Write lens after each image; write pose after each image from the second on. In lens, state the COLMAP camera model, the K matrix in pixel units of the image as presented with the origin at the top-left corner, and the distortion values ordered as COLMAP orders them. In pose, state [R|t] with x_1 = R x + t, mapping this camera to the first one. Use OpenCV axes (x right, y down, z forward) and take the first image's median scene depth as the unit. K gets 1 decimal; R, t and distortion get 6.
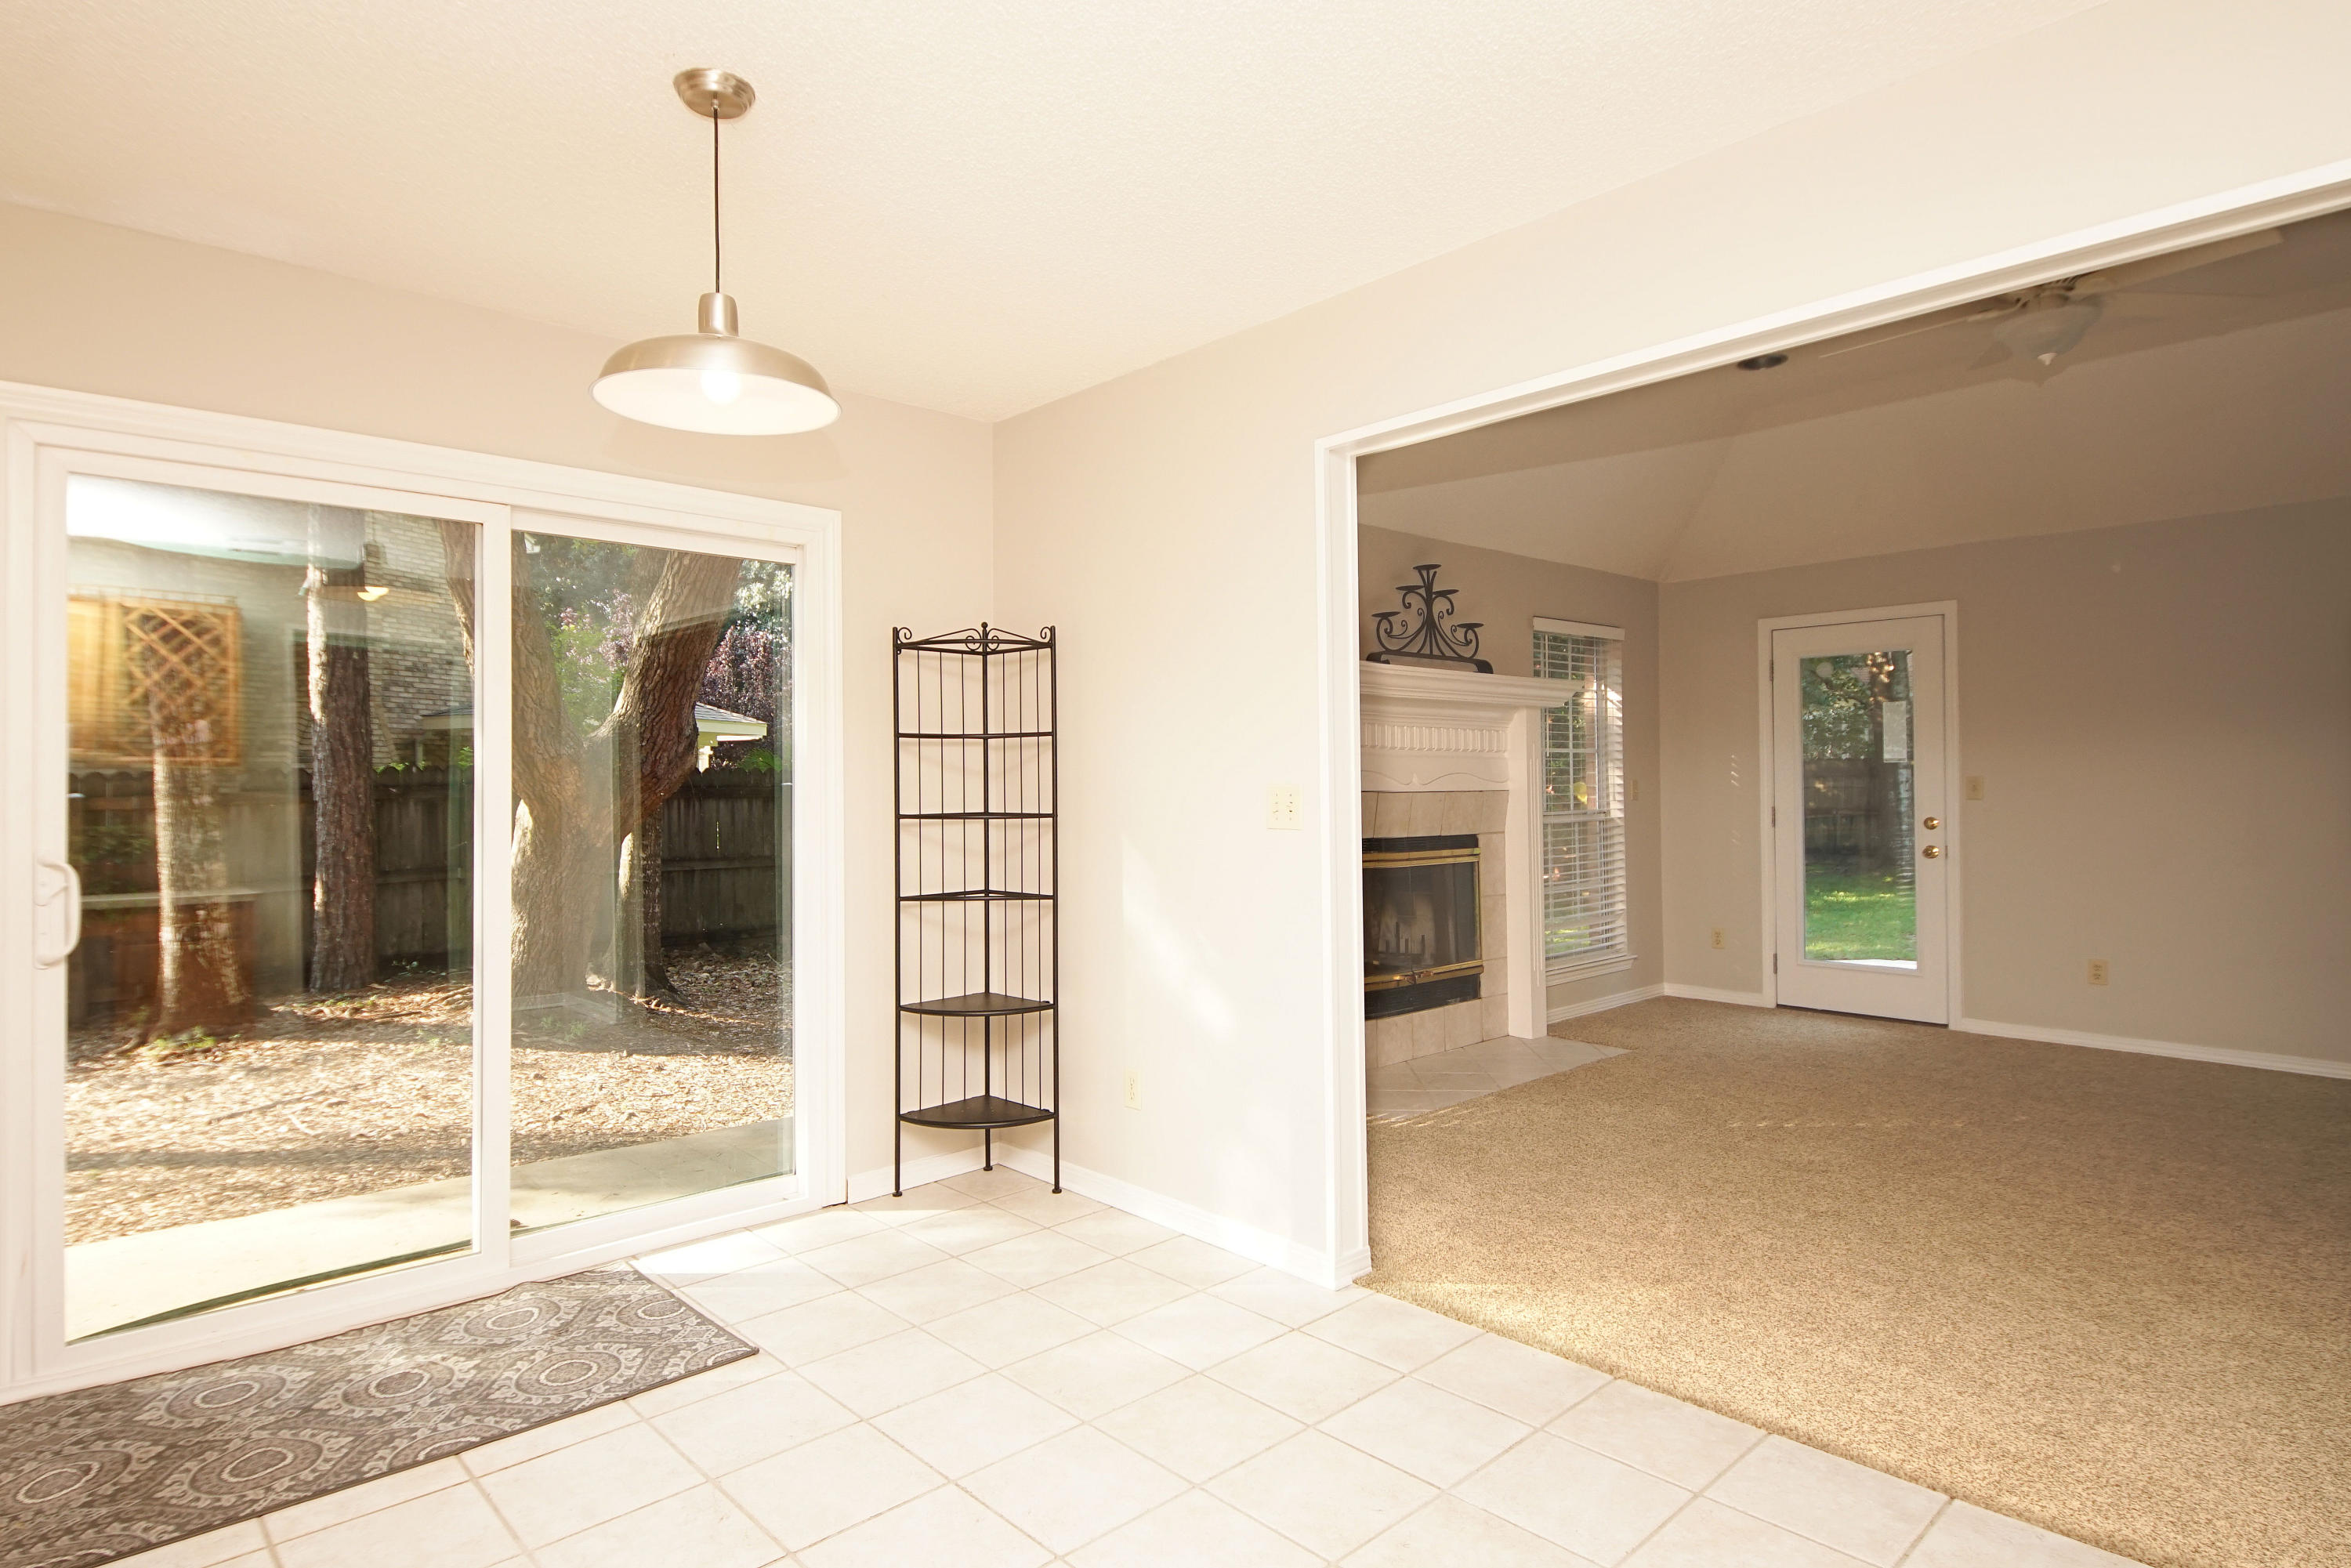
lens RADIAL K [[1258.3, 0, 1155.0], [0, 1258.3, 776.0], [0, 0, 1]] dist [0.035724, -0.032223]
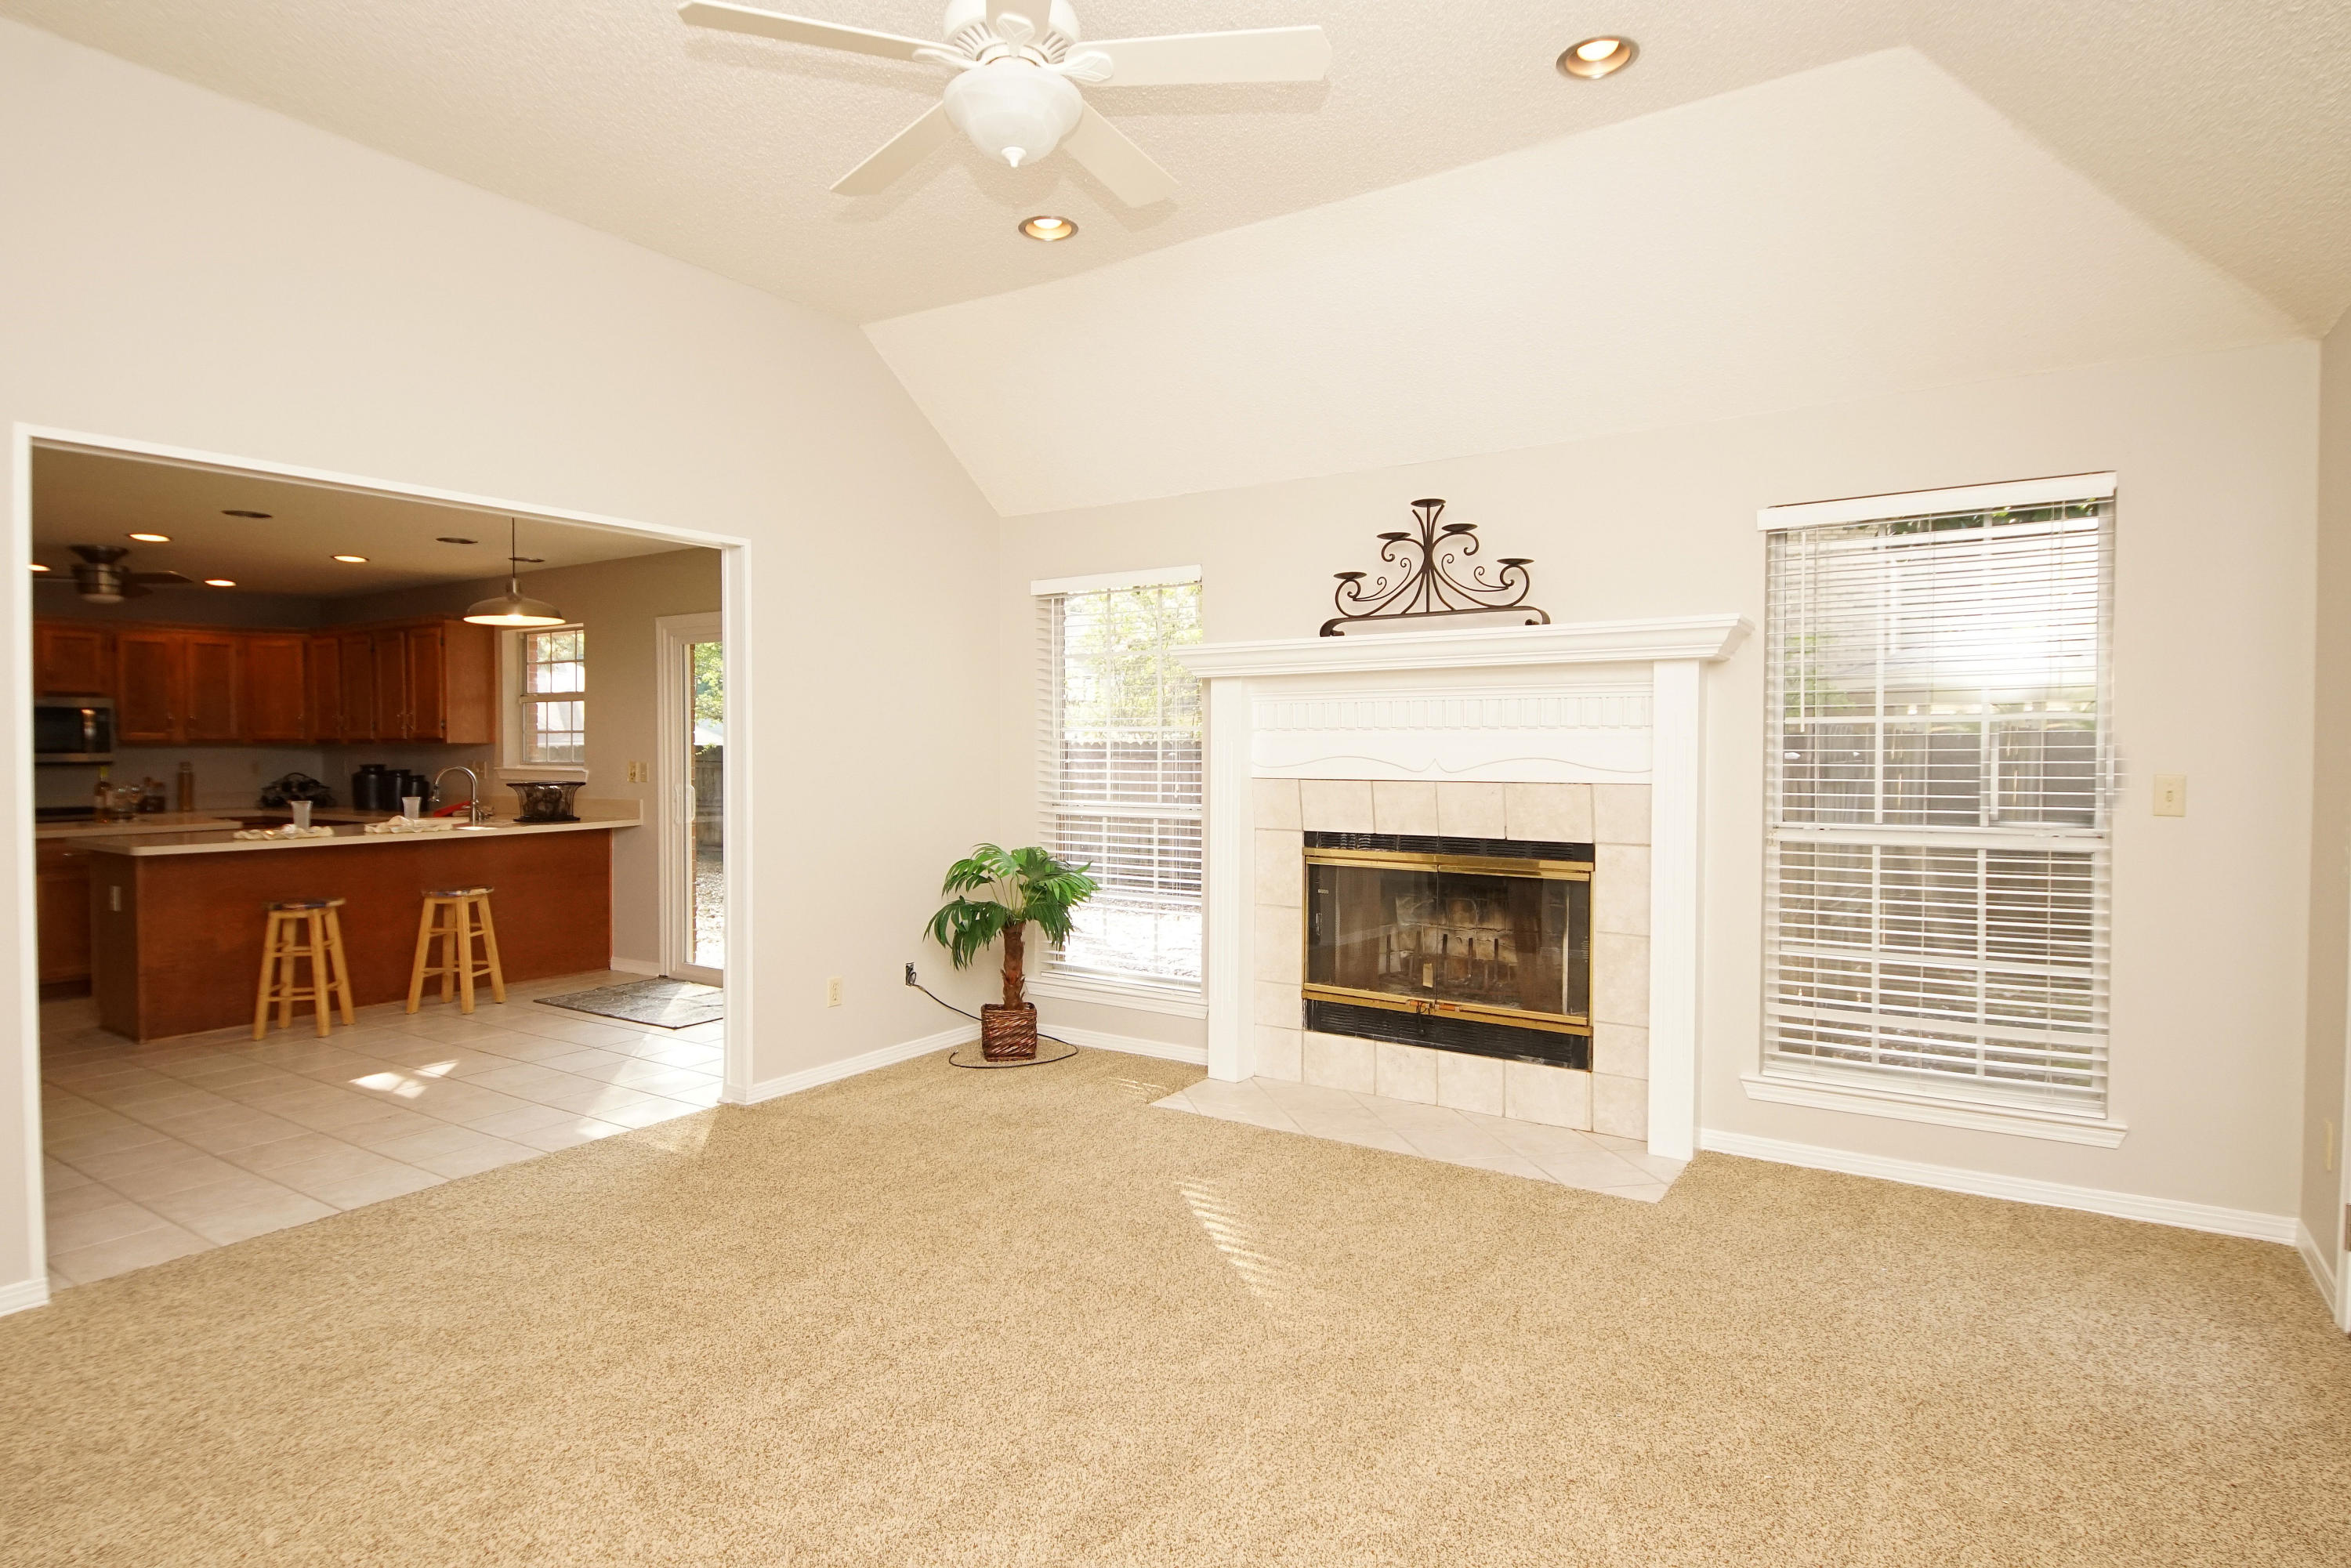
lens RADIAL K [[1266.7, 0, 1169.7], [0, 1266.7, 767.7], [0, 0, 1]] dist [0.037155, -0.038907]
pose [[0.237324, 0.024986, -0.971109, 0.930356], [0.008537, 0.999577, 0.027805, -0.019580], [0.971393, -0.014890, 0.237011, 0.618214]]
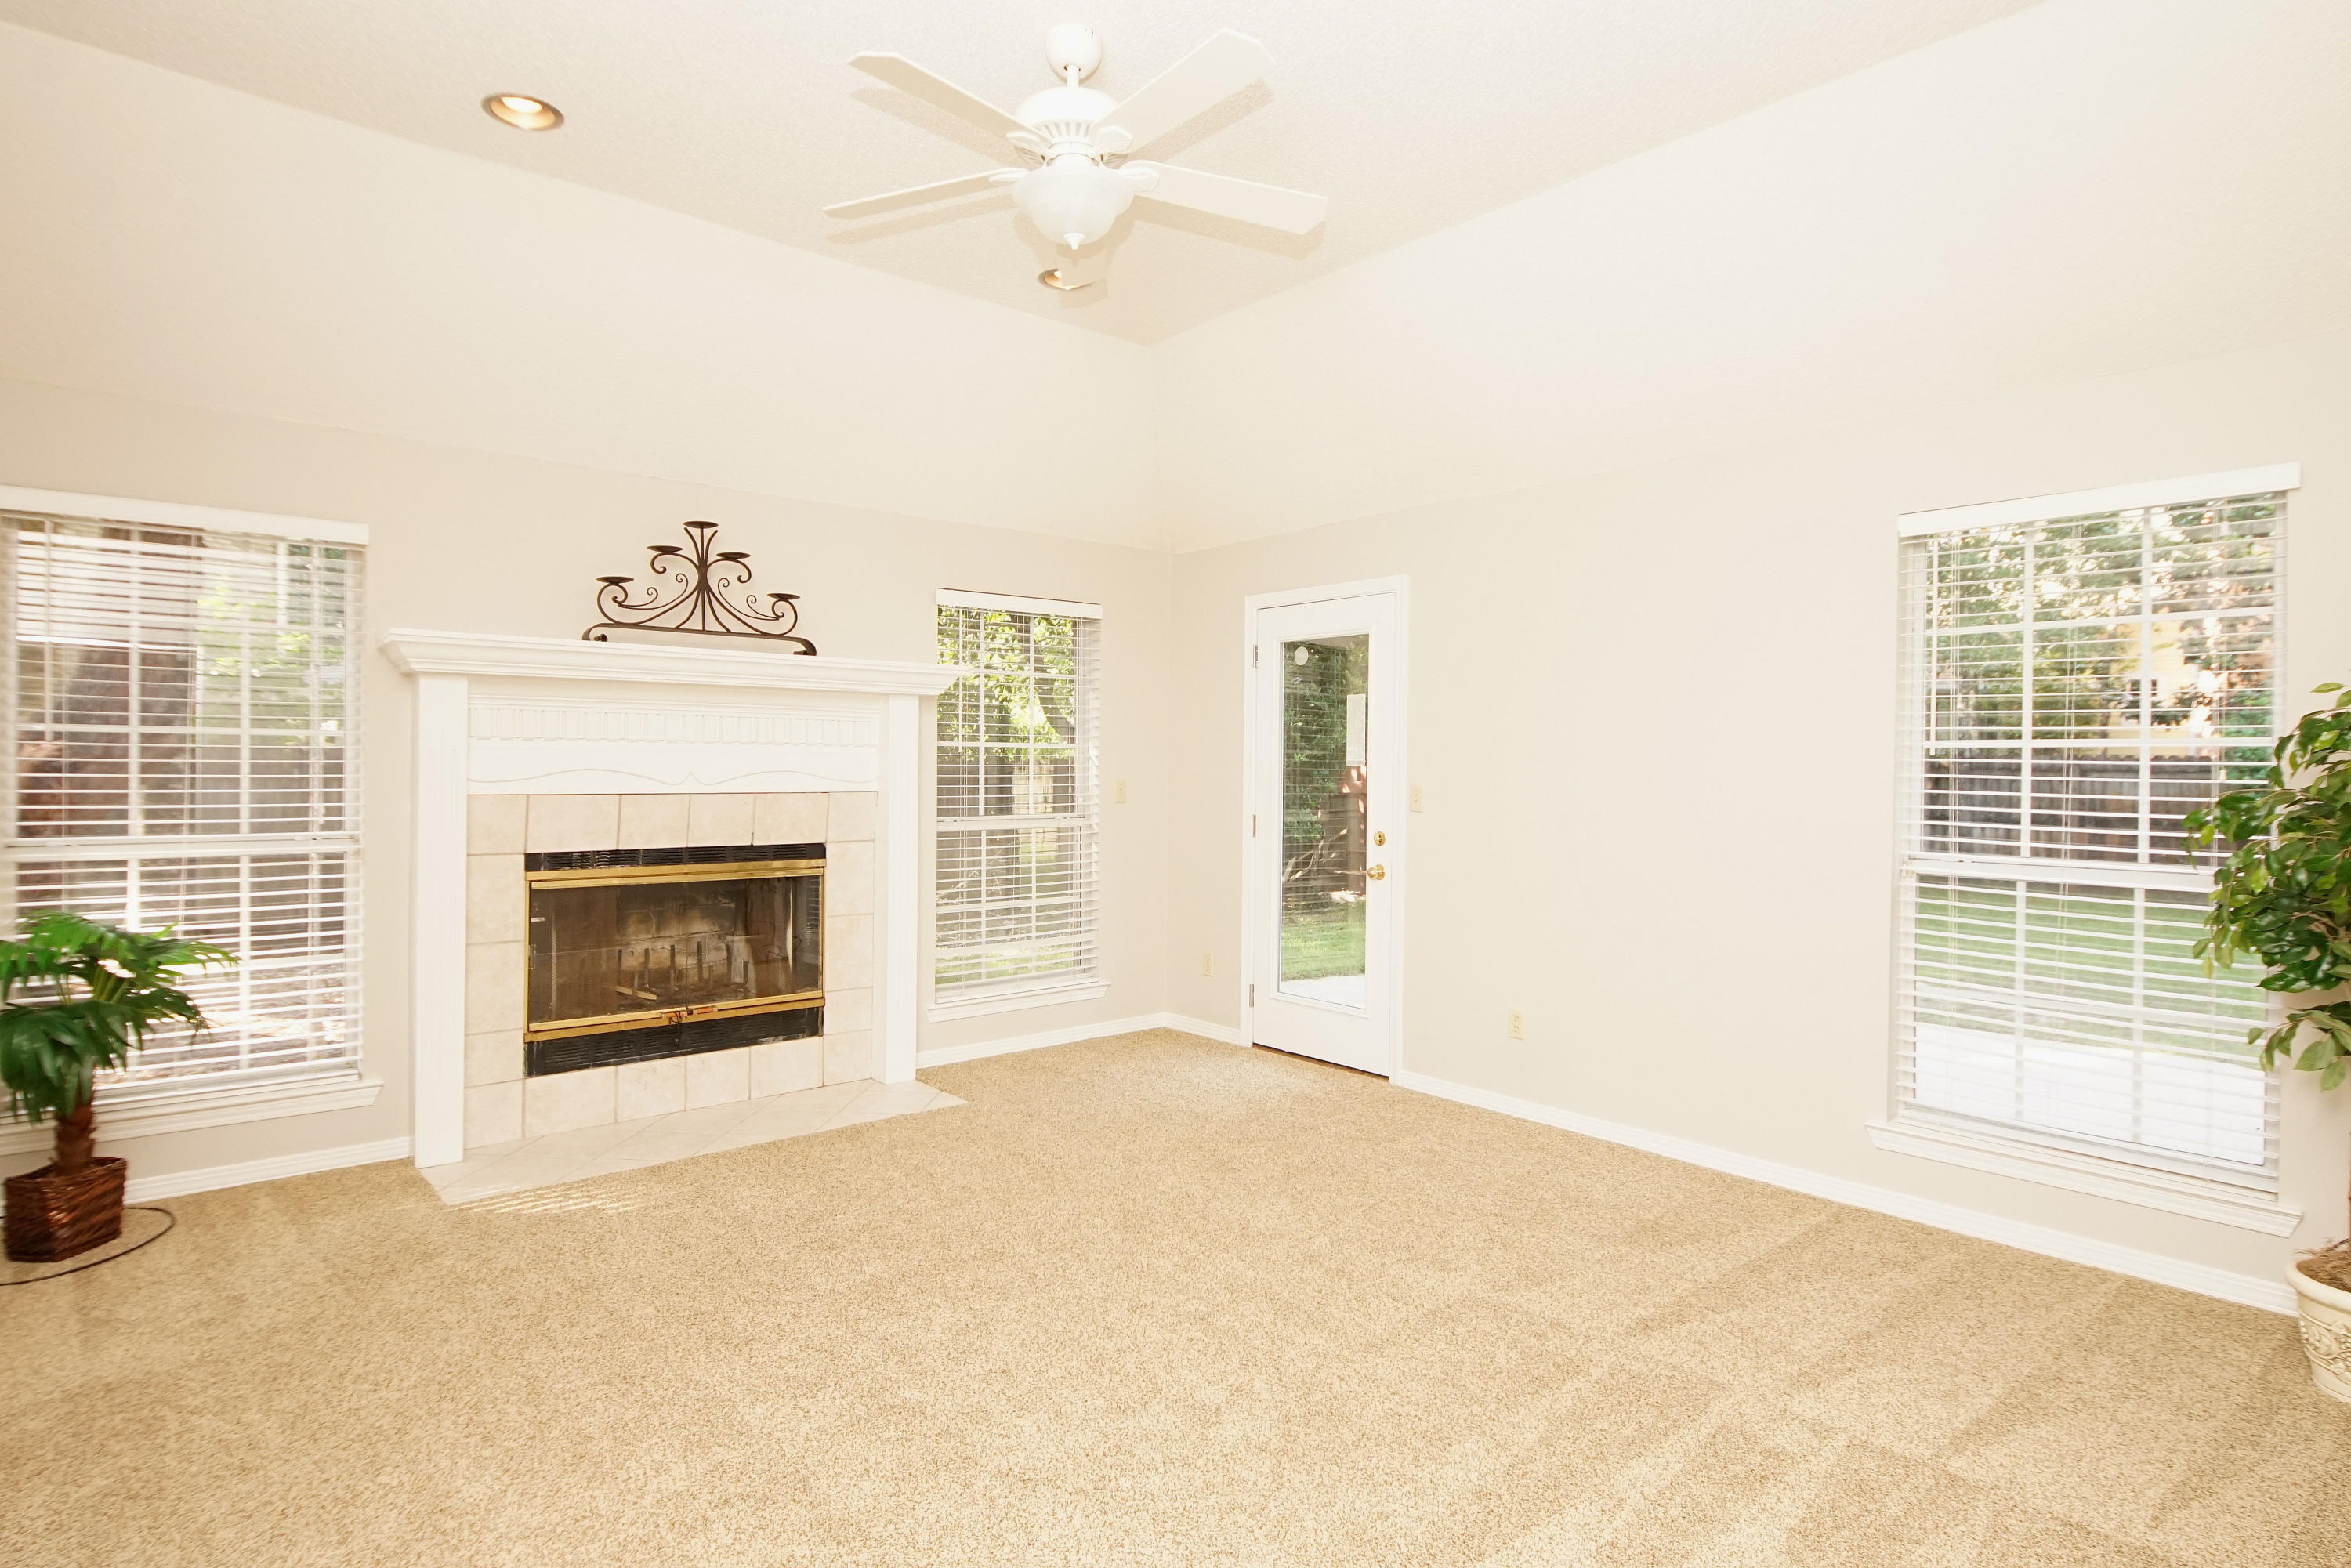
lens RADIAL K [[1266.7, 0, 1169.7], [0, 1266.7, 767.7], [0, 0, 1]] dist [0.037155, -0.038907]
pose [[0.999382, 0.020454, -0.028571, 0.530281], [-0.019998, 0.999669, 0.016175, -0.023704], [0.028893, -0.015594, 0.999461, 0.158558]]
